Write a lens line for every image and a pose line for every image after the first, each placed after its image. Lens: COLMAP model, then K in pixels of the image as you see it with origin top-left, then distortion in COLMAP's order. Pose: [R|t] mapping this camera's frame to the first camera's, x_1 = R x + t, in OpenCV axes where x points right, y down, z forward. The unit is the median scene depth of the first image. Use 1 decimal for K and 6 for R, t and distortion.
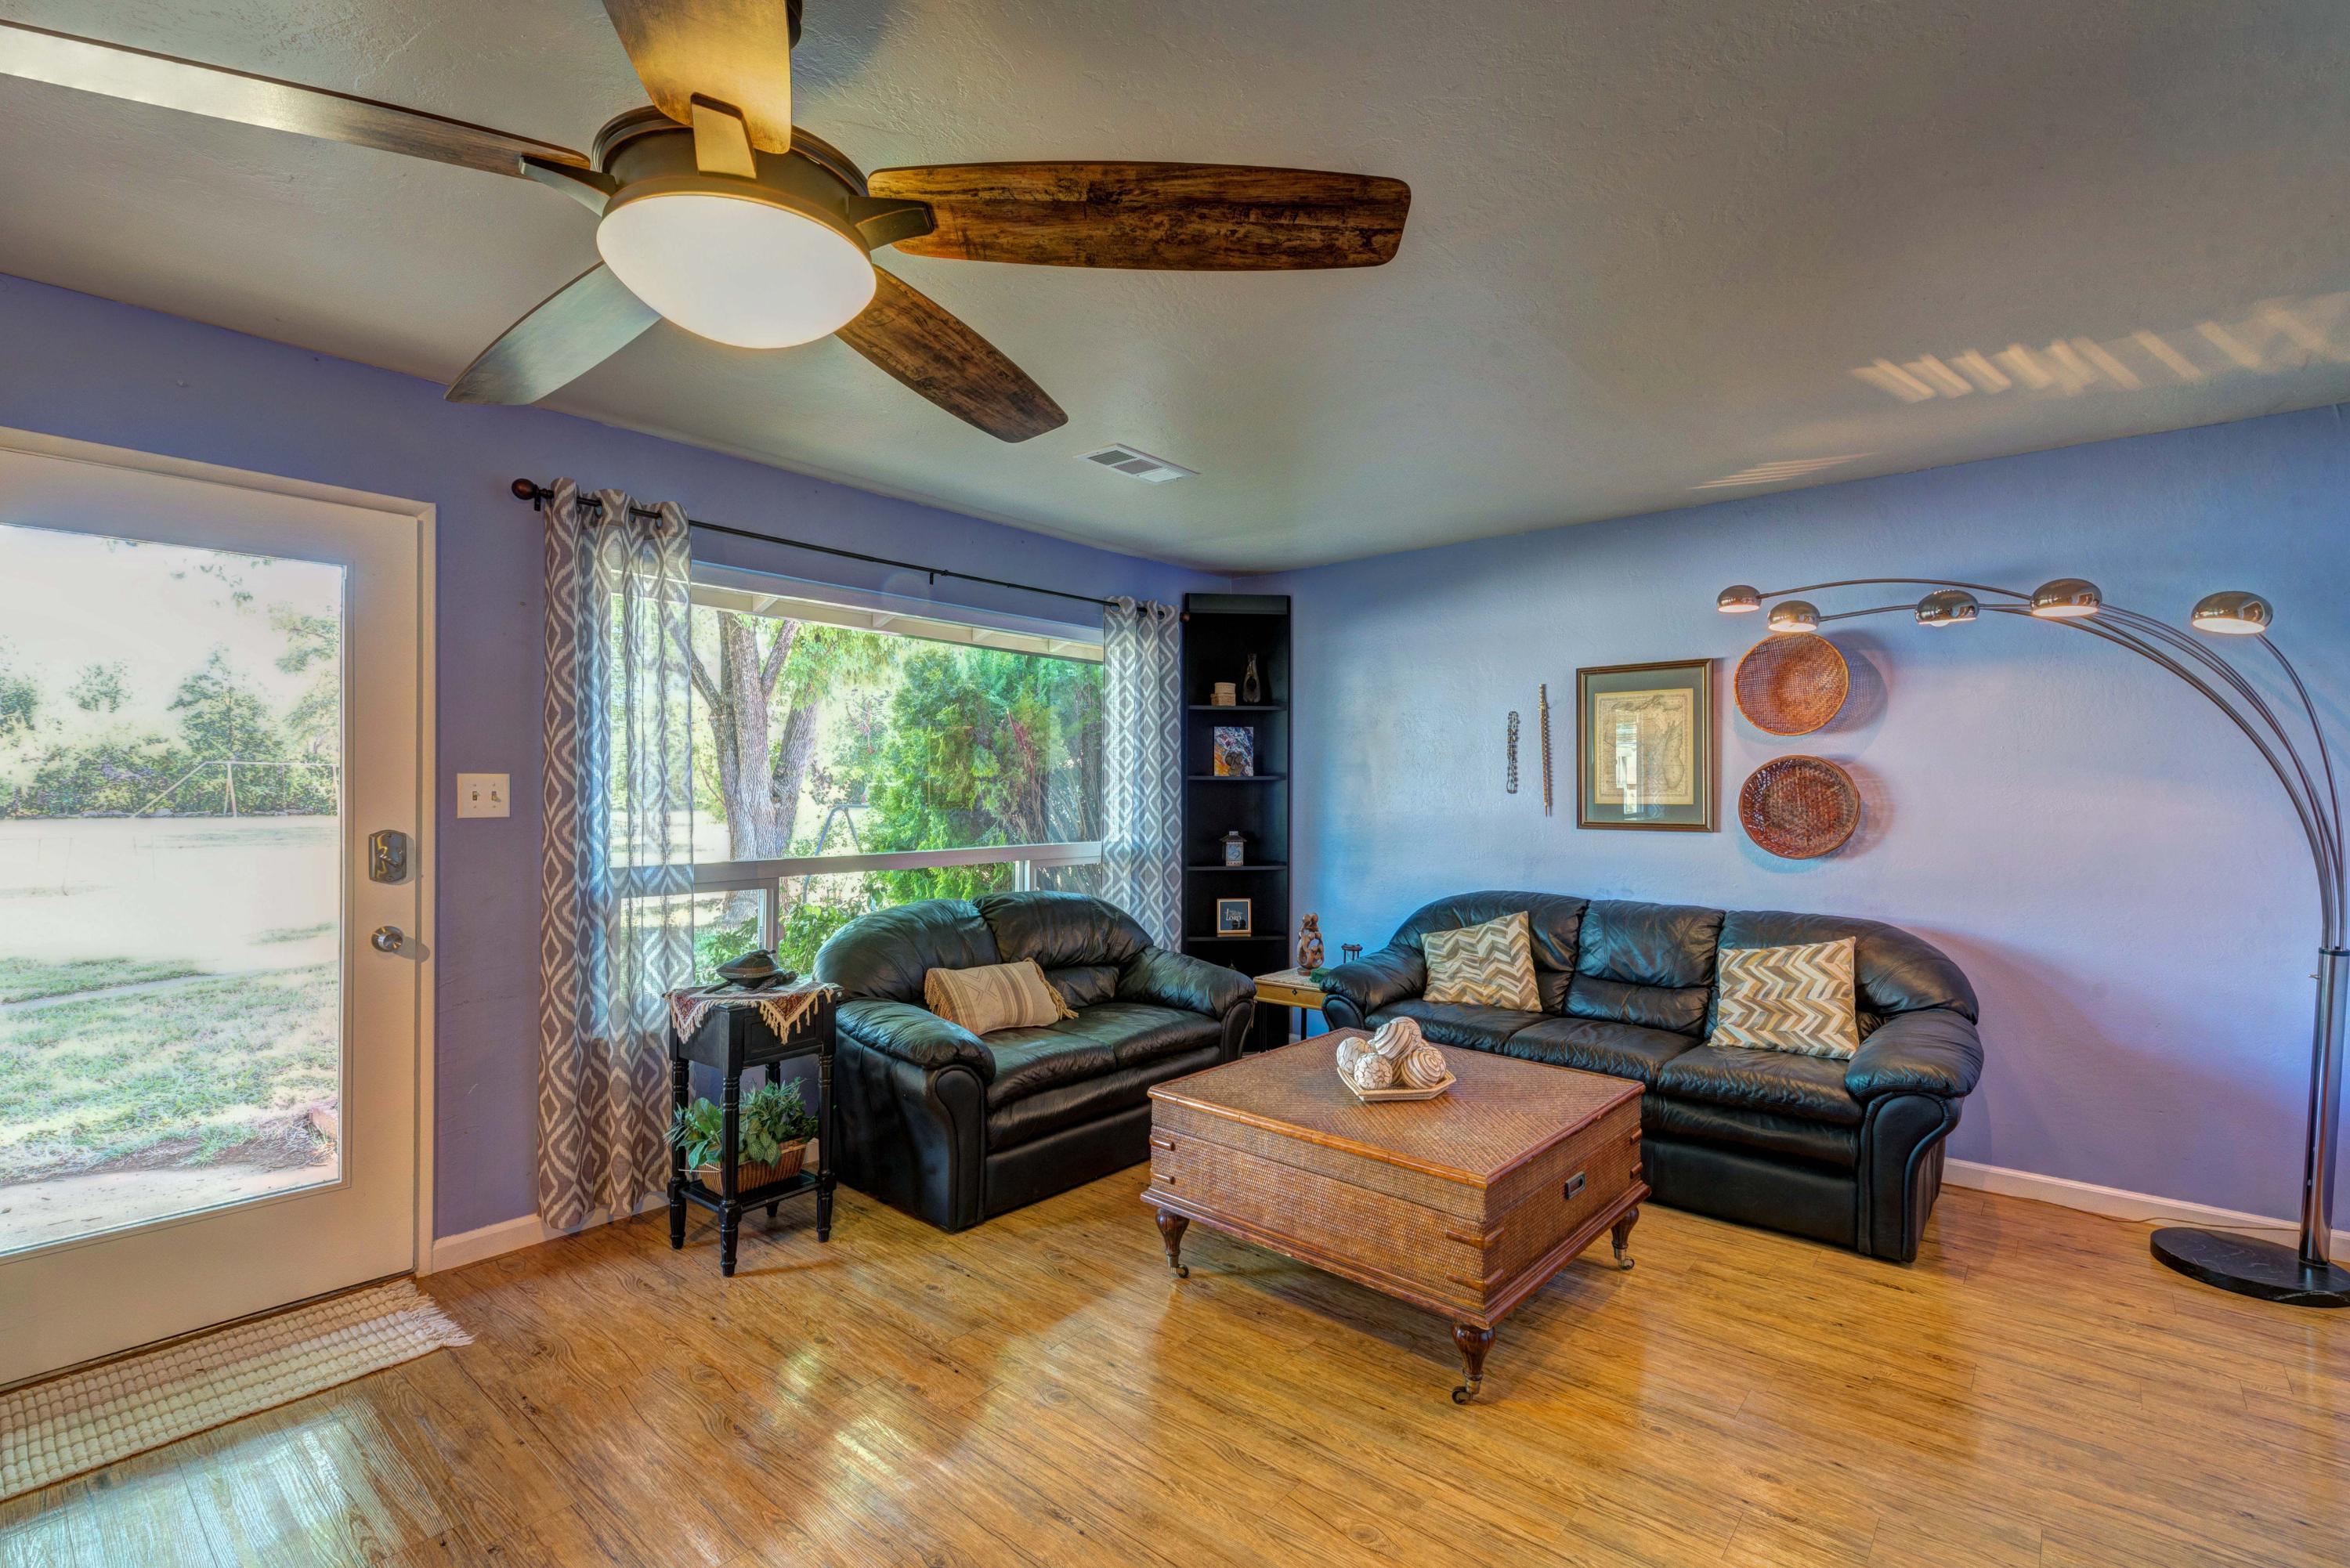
lens RADIAL K [[1046.1, 0, 1186.2], [0, 1046.1, 778.7], [0, 0, 1]] dist [0.004783, -0.001960]
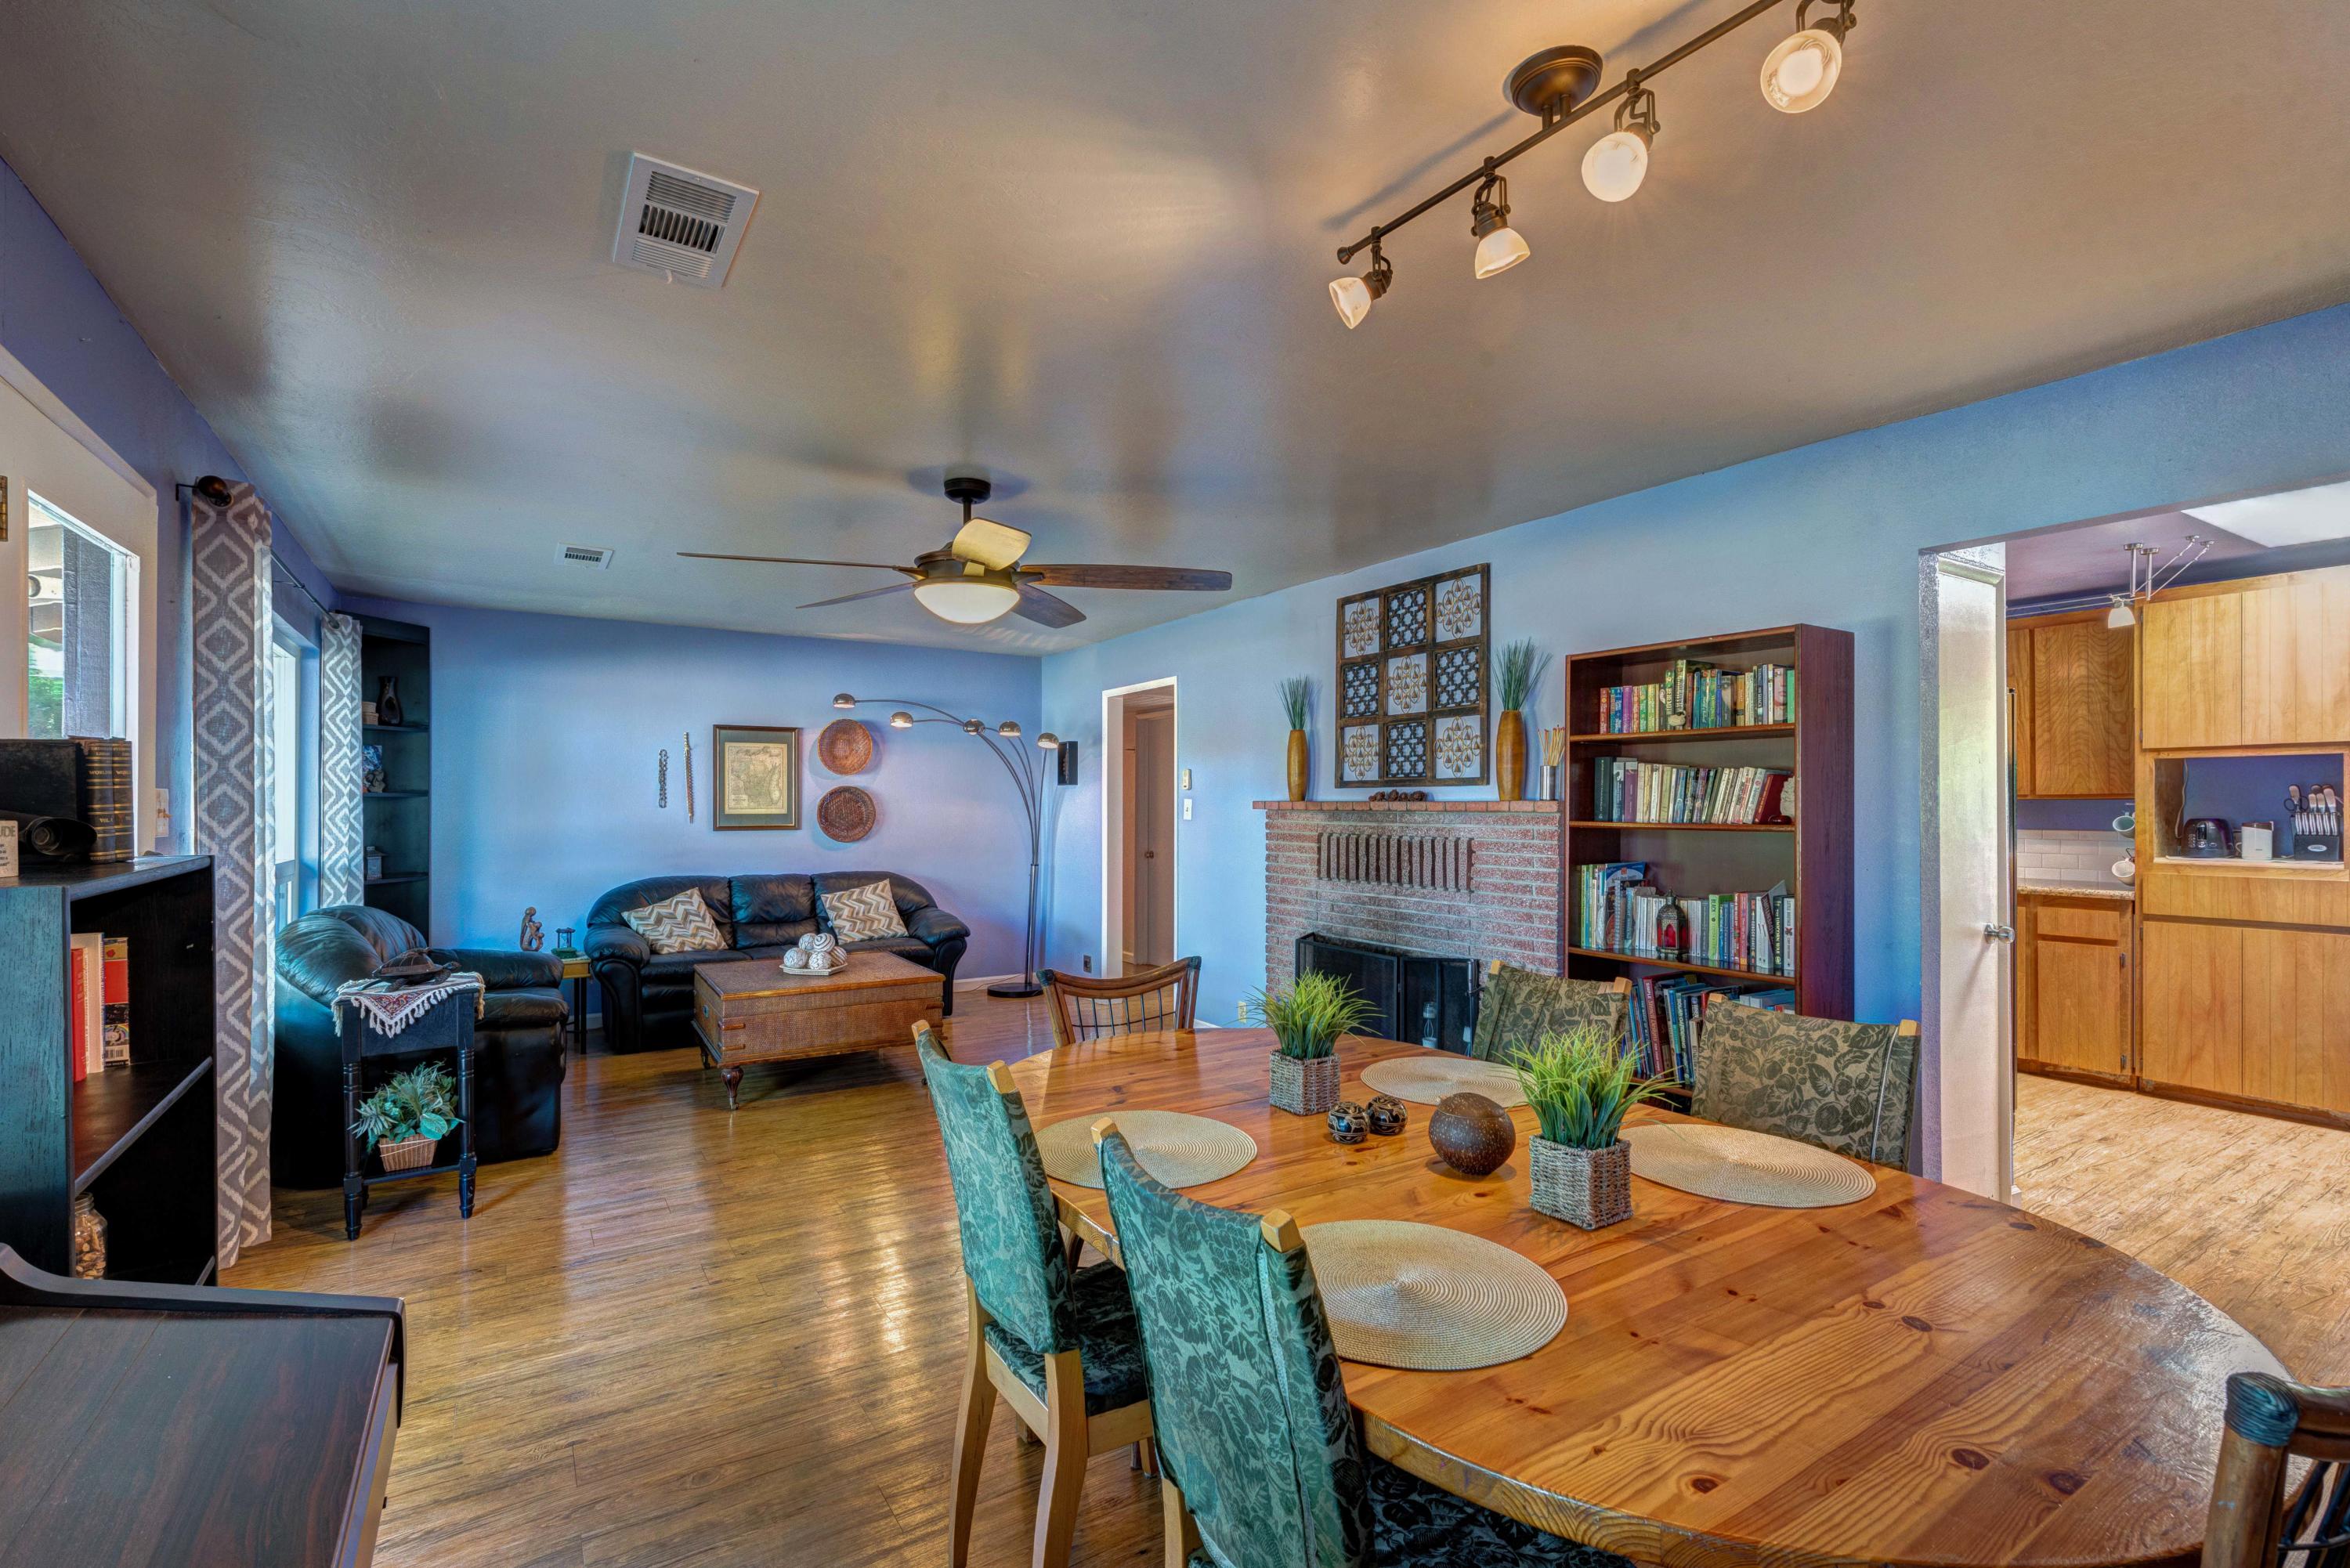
lens RADIAL K [[1046.1, 0, 1170.6], [0, 1046.1, 792.7], [0, 0, 1]] dist [0.004783, -0.001960]
pose [[0.278829, 0.012465, 0.960260, -0.948312], [-0.003611, 0.999922, -0.011931, 0.008853], [-0.960334, -0.000141, 0.278852, -0.052010]]
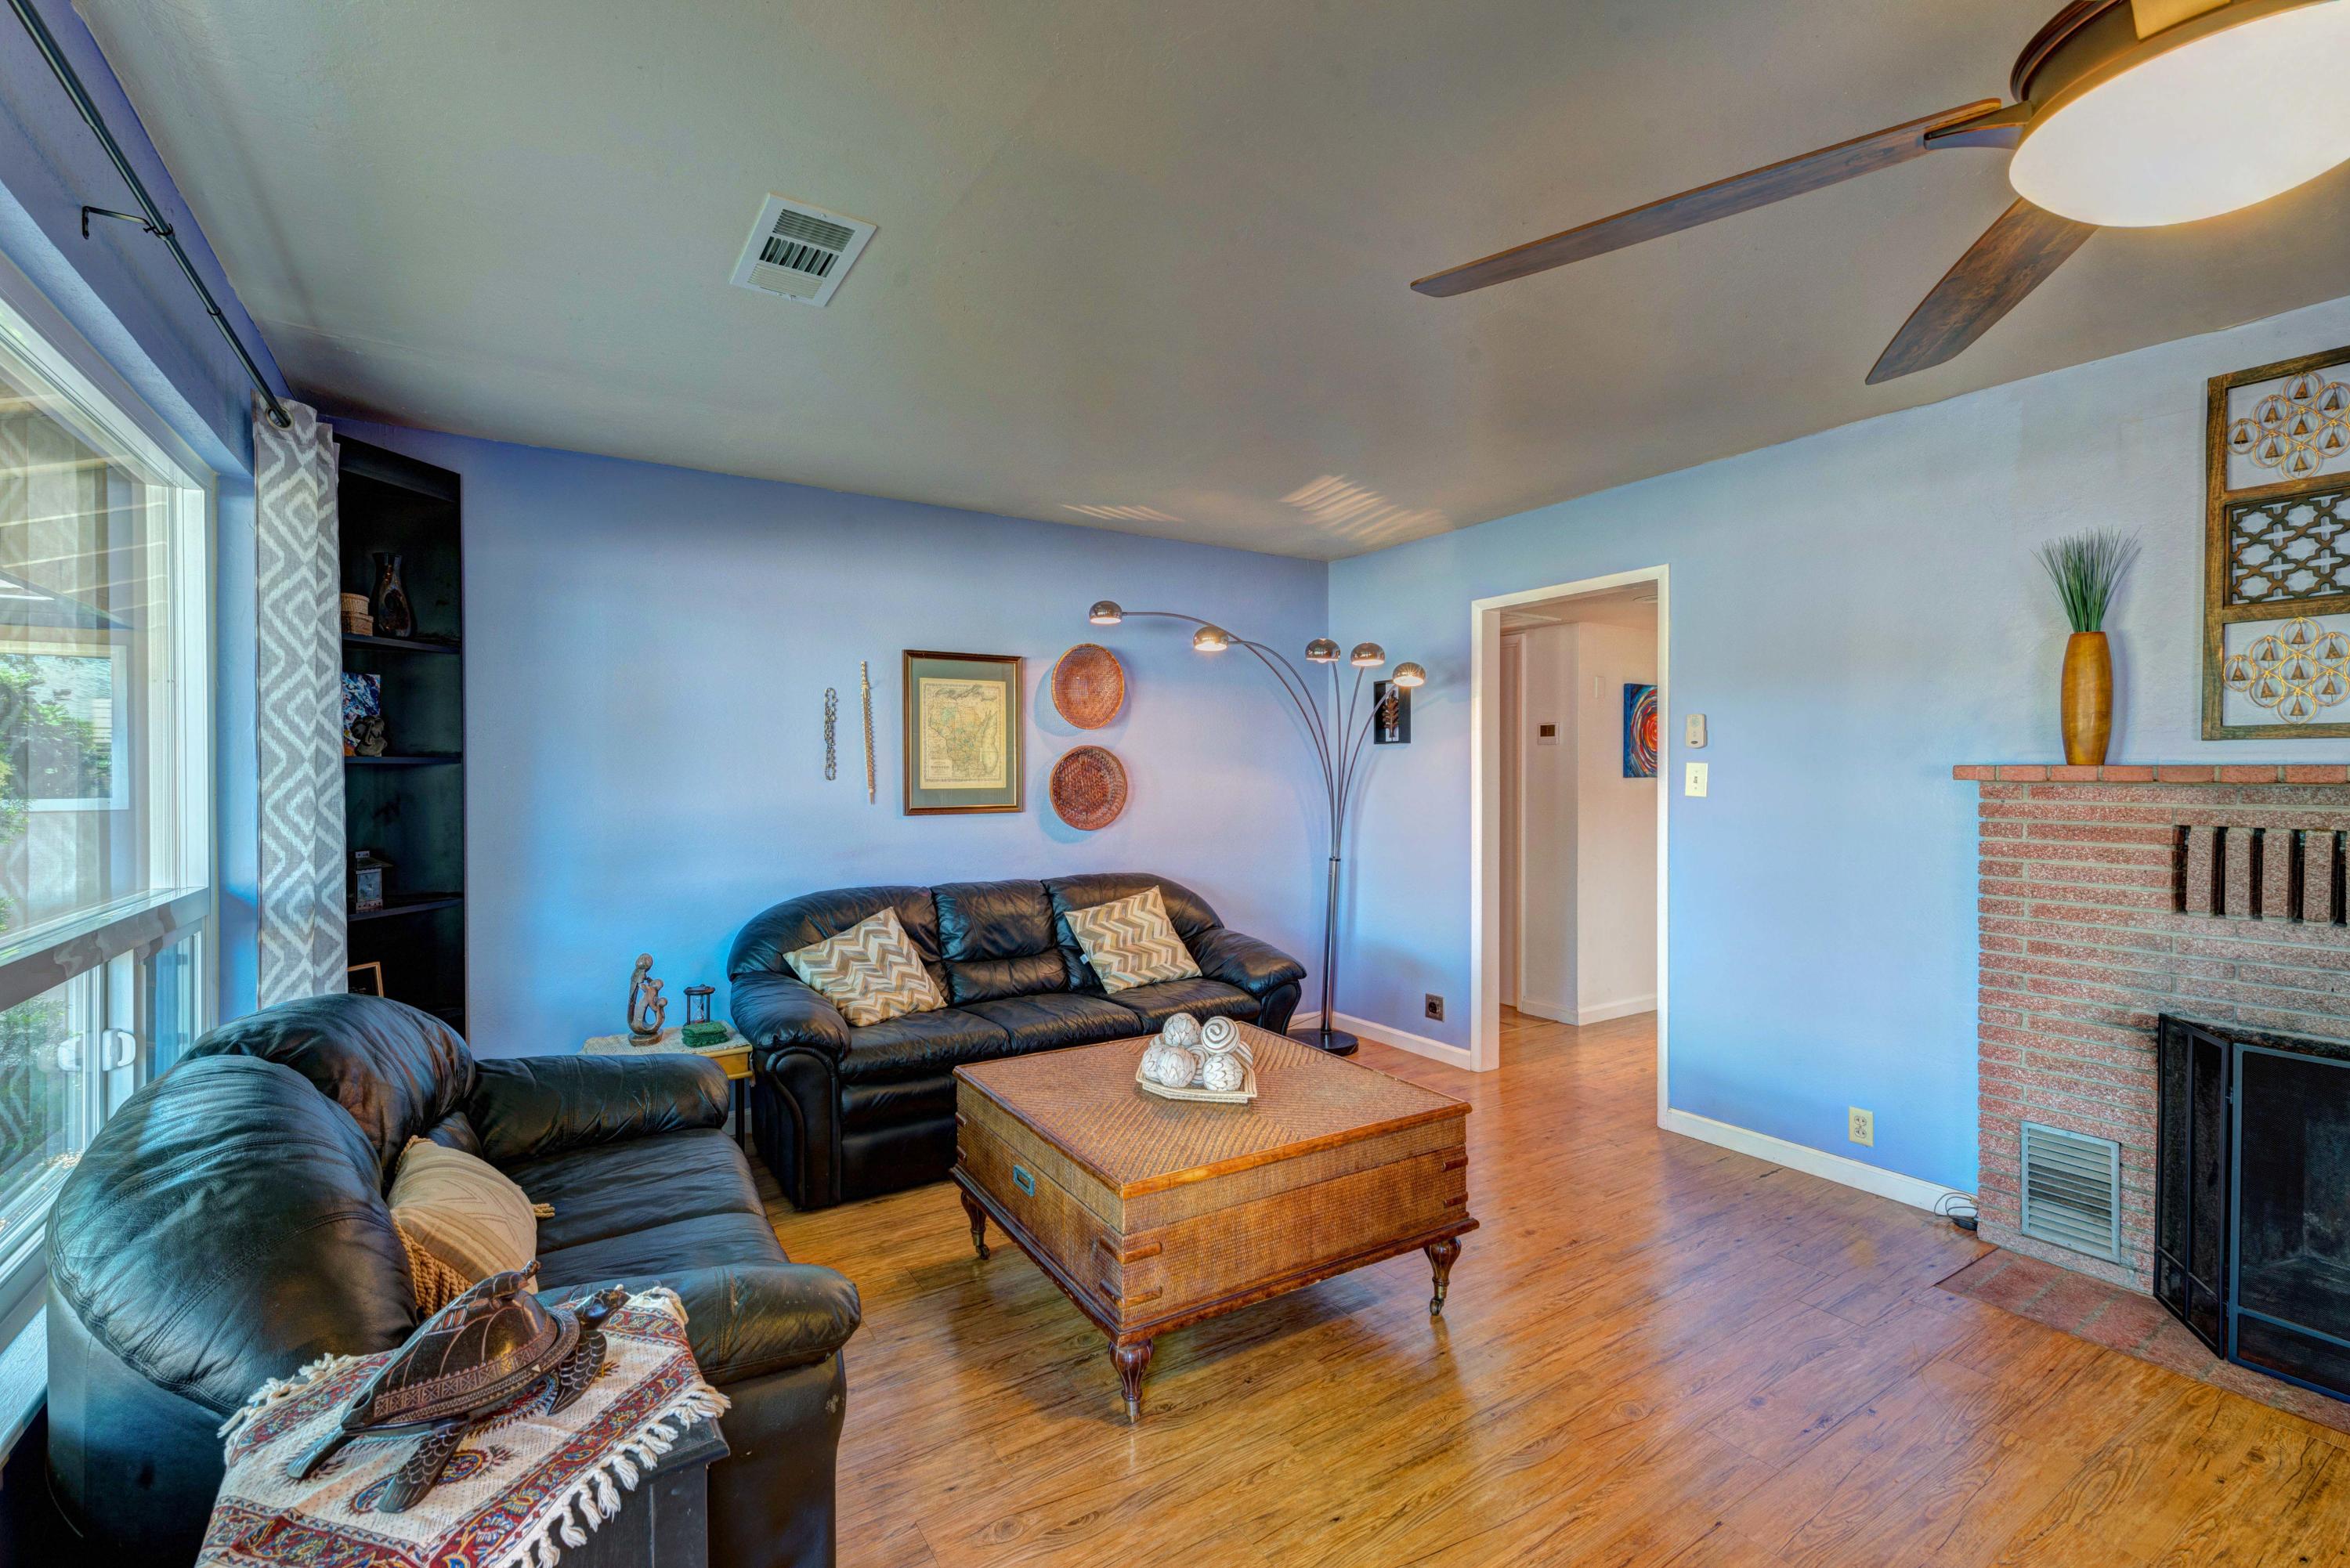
lens RADIAL K [[1046.1, 0, 1191.9], [0, 1046.1, 771.5], [0, 0, 1]] dist [0.004783, -0.001960]
pose [[0.268684, -0.000621, 0.963228, -0.515292], [0.000078, 1.000000, 0.000623, 0.006873], [-0.963228, -0.000092, 0.268684, 0.521270]]
